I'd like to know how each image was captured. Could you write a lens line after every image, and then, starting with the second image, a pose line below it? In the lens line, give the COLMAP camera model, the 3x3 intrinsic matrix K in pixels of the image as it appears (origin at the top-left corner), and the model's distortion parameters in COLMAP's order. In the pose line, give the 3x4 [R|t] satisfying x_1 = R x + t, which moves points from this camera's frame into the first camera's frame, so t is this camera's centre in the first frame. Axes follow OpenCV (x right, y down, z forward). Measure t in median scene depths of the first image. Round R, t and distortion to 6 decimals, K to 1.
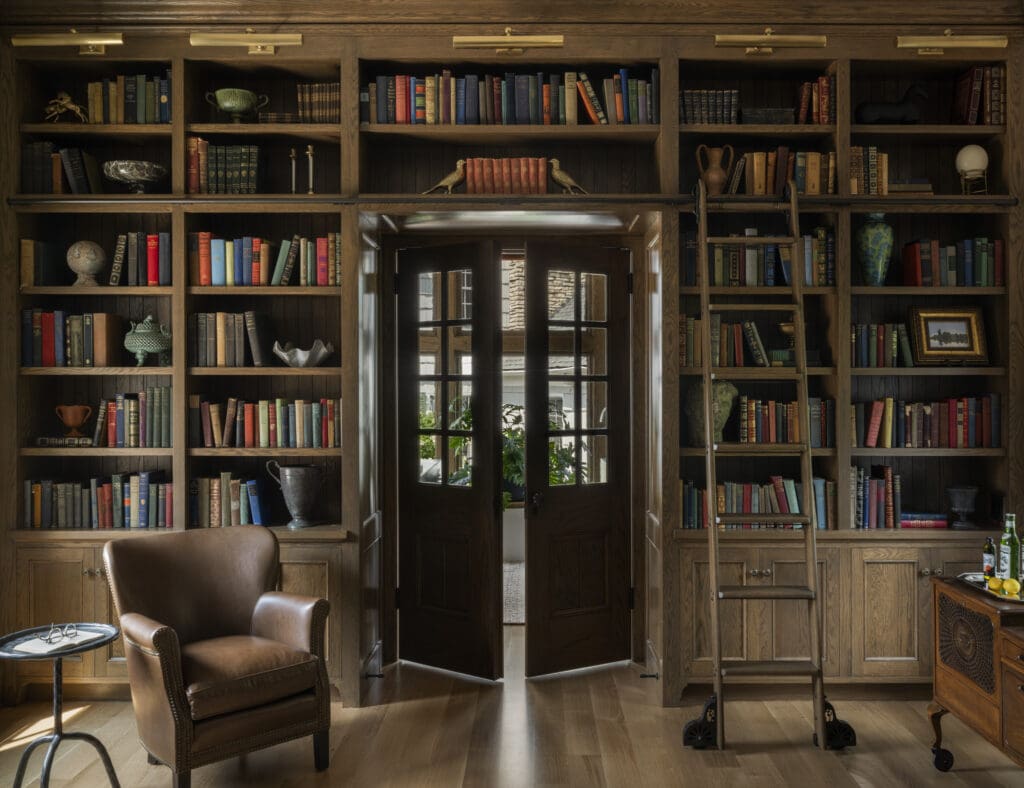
lens RADIAL K [[751.1, 0, 563.9], [0, 751.1, 388.6], [0, 0, 1]] dist [-0.007876, 0.000691]
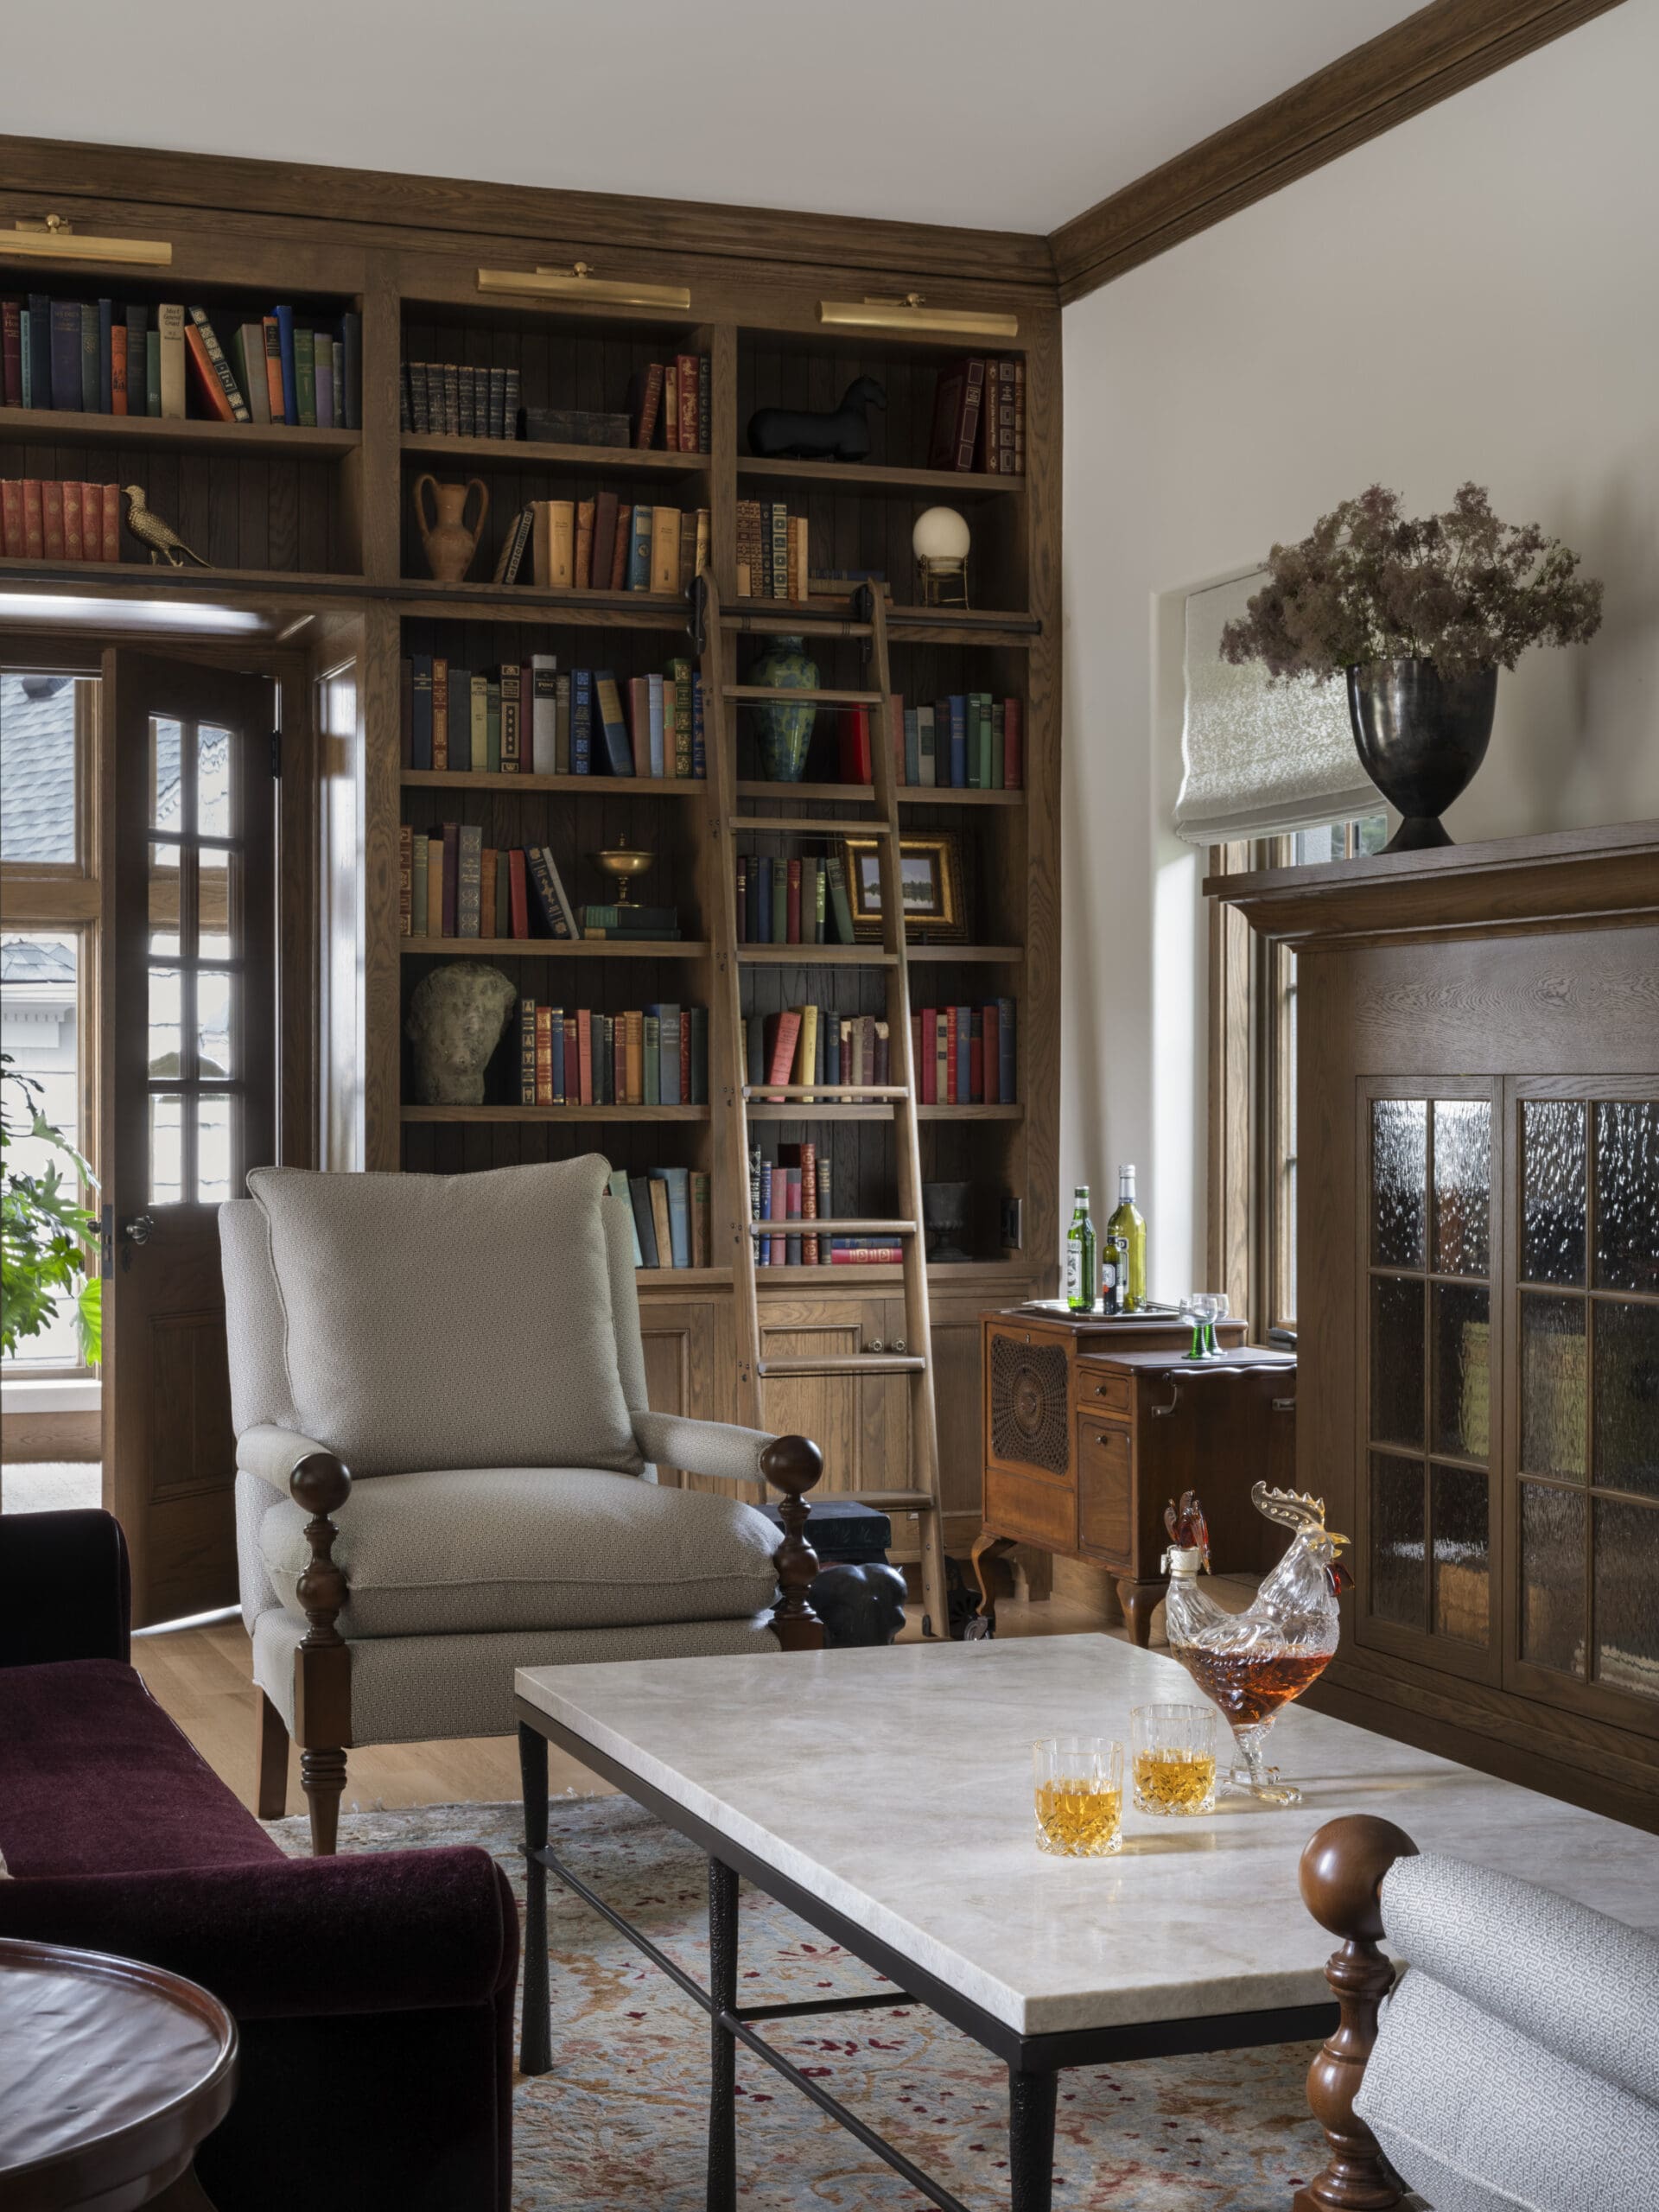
lens RADIAL K [[3455.0, 0, 827.3], [0, 3455.0, 1096.9], [0, 0, 1]] dist [-0.052657, 0.000000]
pose [[0.939238, -0.000866, 0.343267, -0.347988], [-0.001791, 0.999971, 0.007423, 0.056695], [-0.343263, -0.007587, 0.939209, -1.173349]]
